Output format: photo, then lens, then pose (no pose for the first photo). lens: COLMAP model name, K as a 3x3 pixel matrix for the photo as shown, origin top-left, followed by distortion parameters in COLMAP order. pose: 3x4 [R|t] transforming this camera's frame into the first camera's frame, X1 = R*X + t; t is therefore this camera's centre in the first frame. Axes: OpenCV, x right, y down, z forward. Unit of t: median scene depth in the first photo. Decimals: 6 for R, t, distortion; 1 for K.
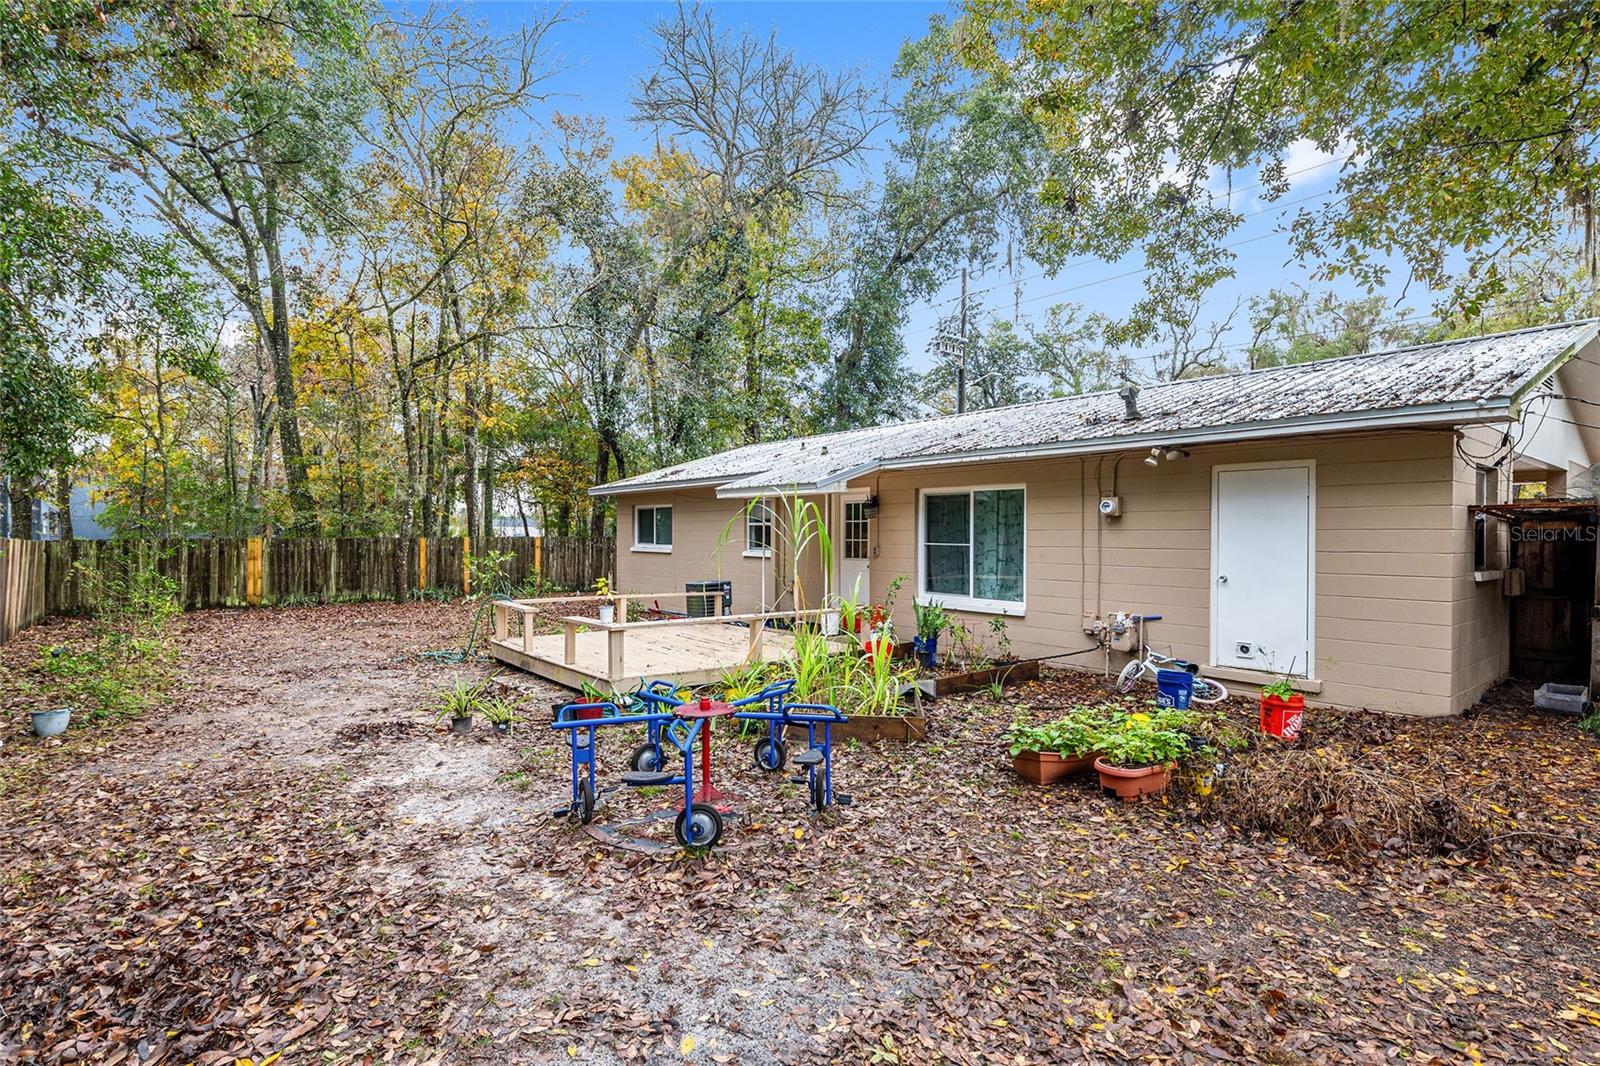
lens RADIAL K [[777.8, 0, 800.0], [0, 777.8, 533.0], [0, 0, 1]] dist [-0.000335, -0.000008]
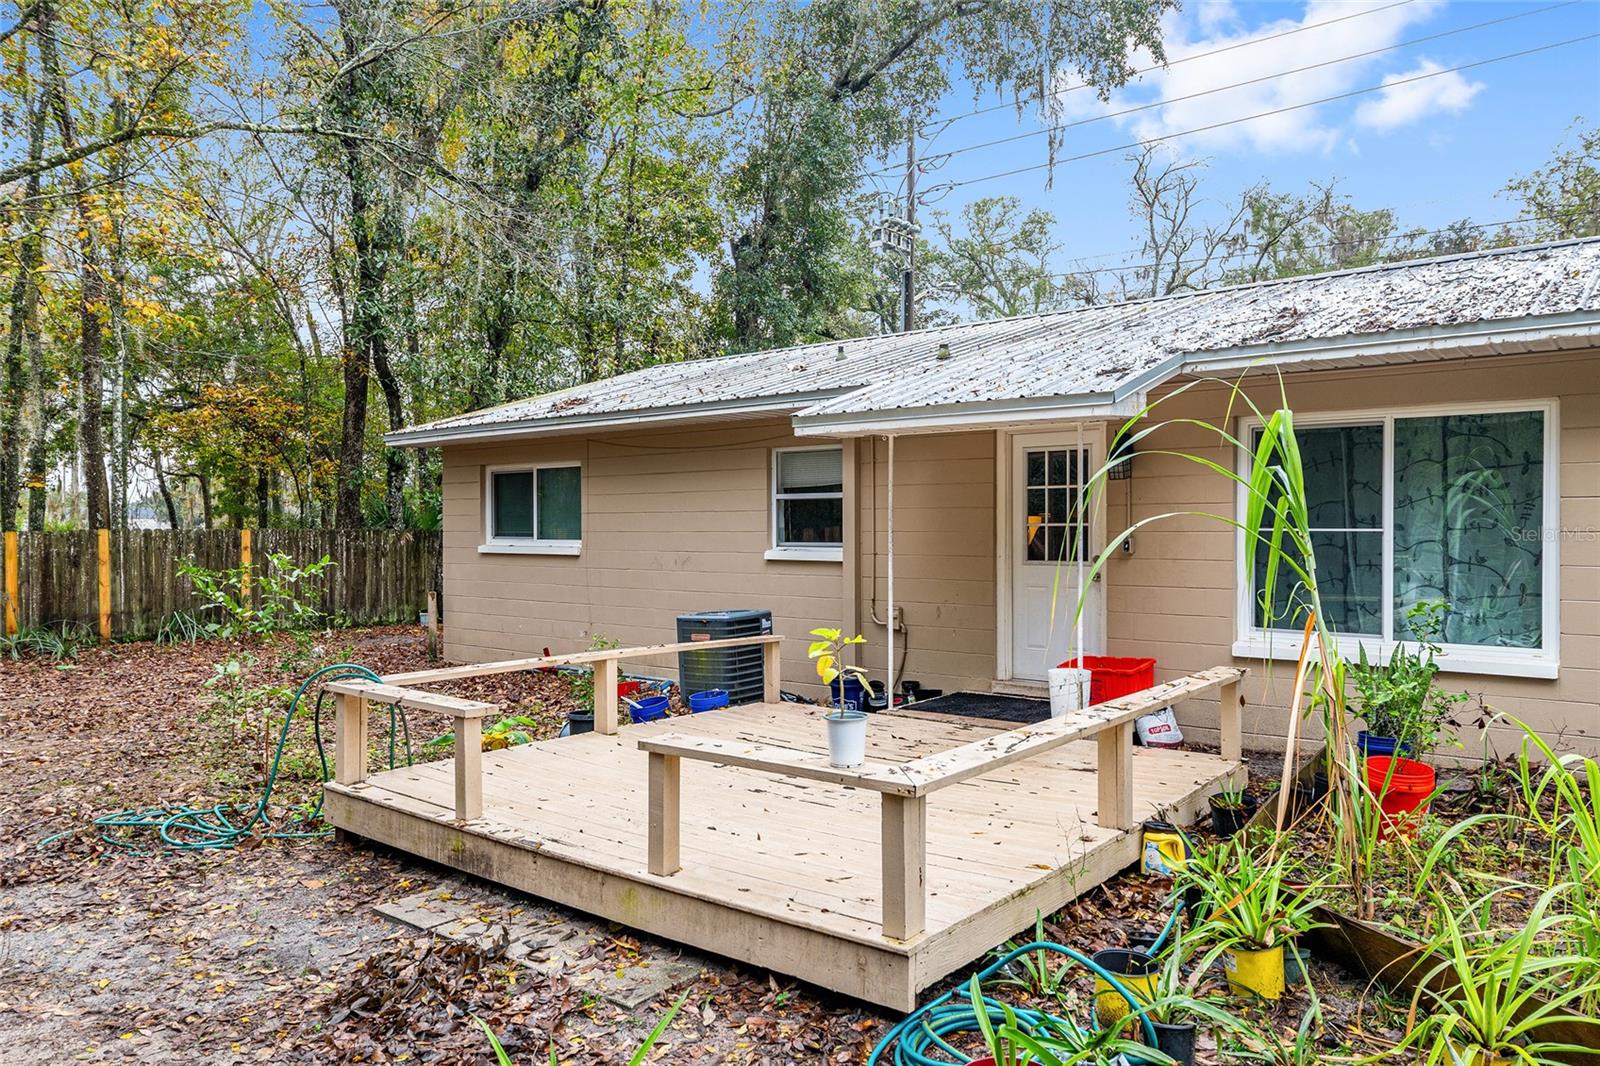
lens RADIAL K [[1086.8, 0, 800.0], [0, 1086.8, 533.0], [0, 0, 1]] dist [0.003372, 0.001093]
pose [[0.977308, -0.006993, 0.211709, -0.157598], [0.005627, 0.999959, 0.007056, 0.005799], [-0.211750, -0.005704, 0.977307, 0.237366]]
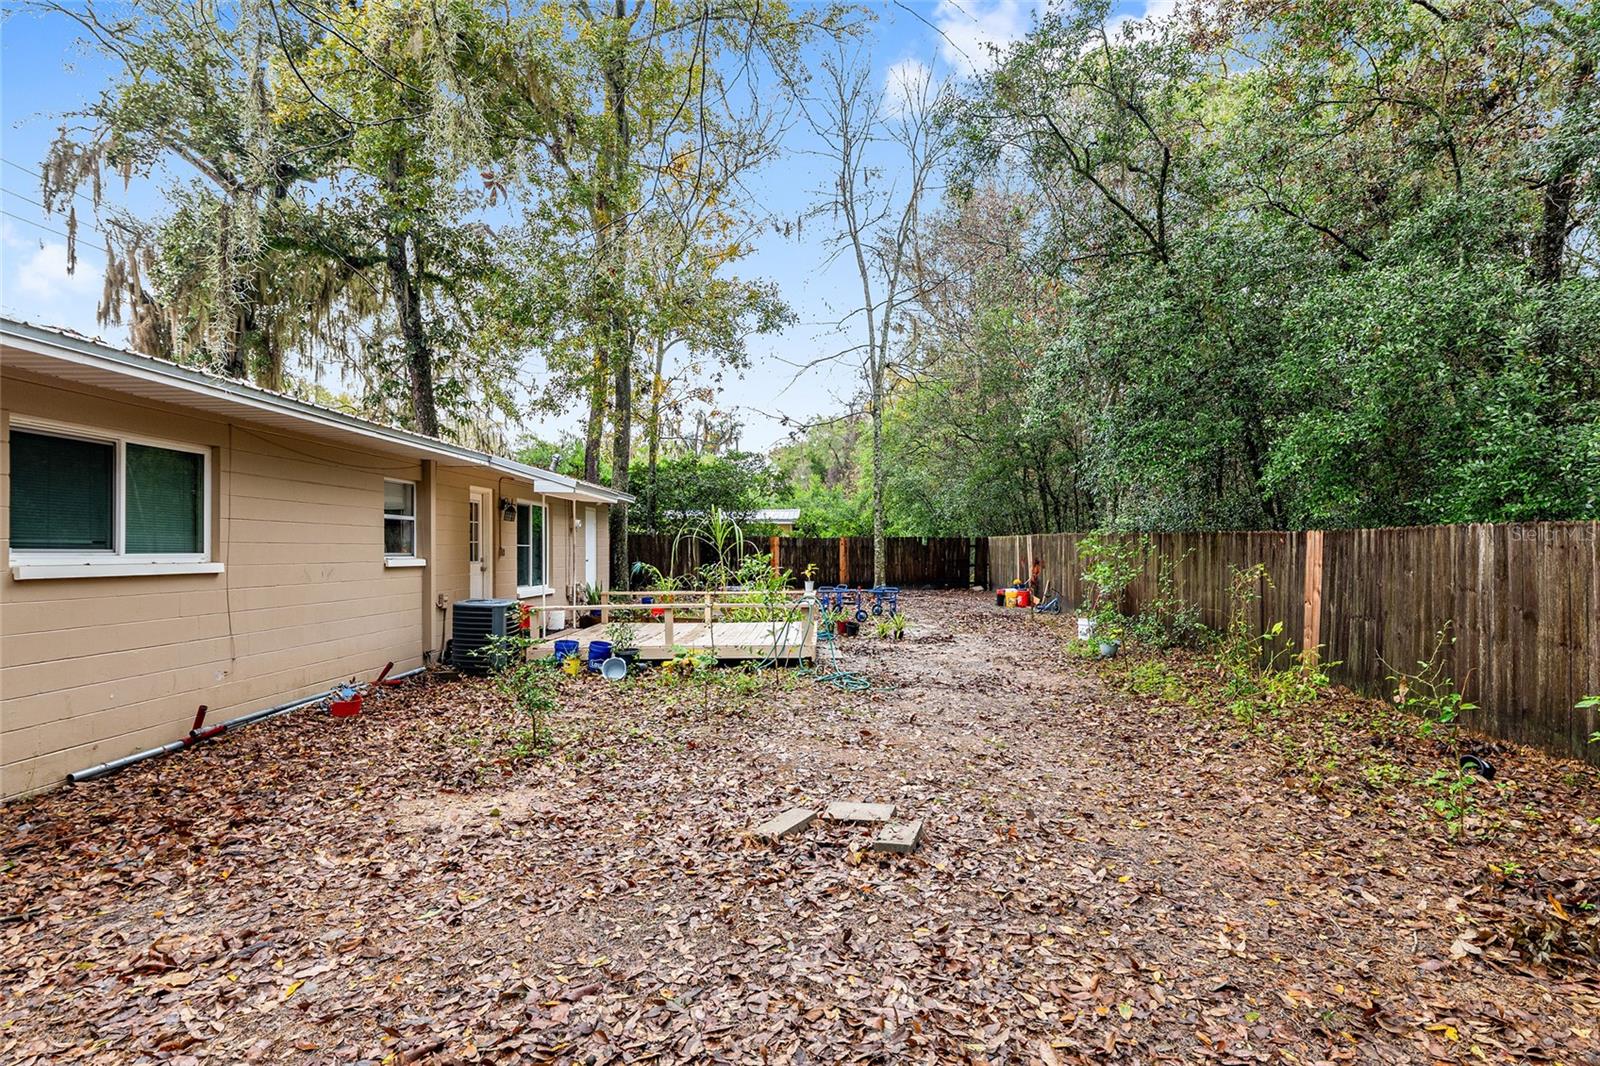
lens RADIAL K [[861.7, 0, 802.9], [0, 861.7, 545.6], [0, 0, 1]] dist [0.000489, 0.000243]
pose [[-0.754728, 0.004428, 0.656023, -0.606261], [0.001969, 0.999988, -0.004483, 0.012918], [-0.656035, -0.002092, -0.754728, 1.024585]]
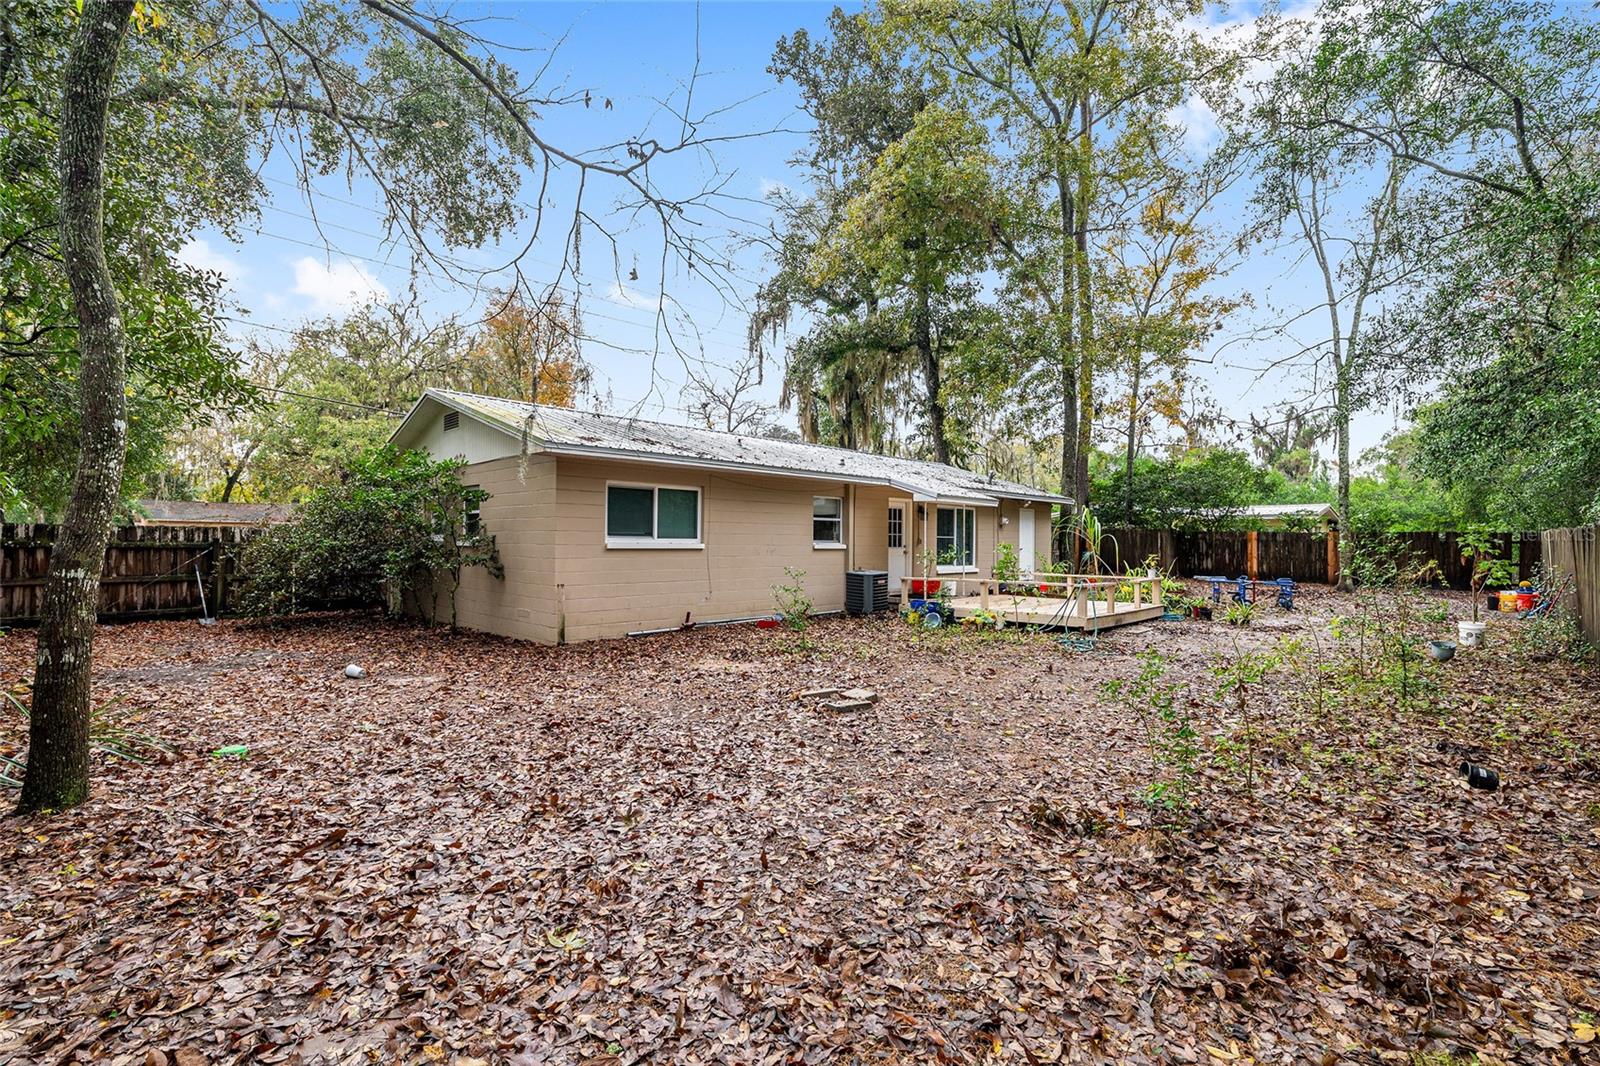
lens RADIAL K [[711.0, 0, 800.0], [0, 711.0, 533.0], [0, 0, 1]] dist [-0.001225, -0.000184]
pose [[-0.104169, 0.007698, 0.994530, -0.813843], [-0.010000, 0.999911, -0.008787, 0.013440], [-0.994509, -0.010861, -0.104083, 0.879904]]
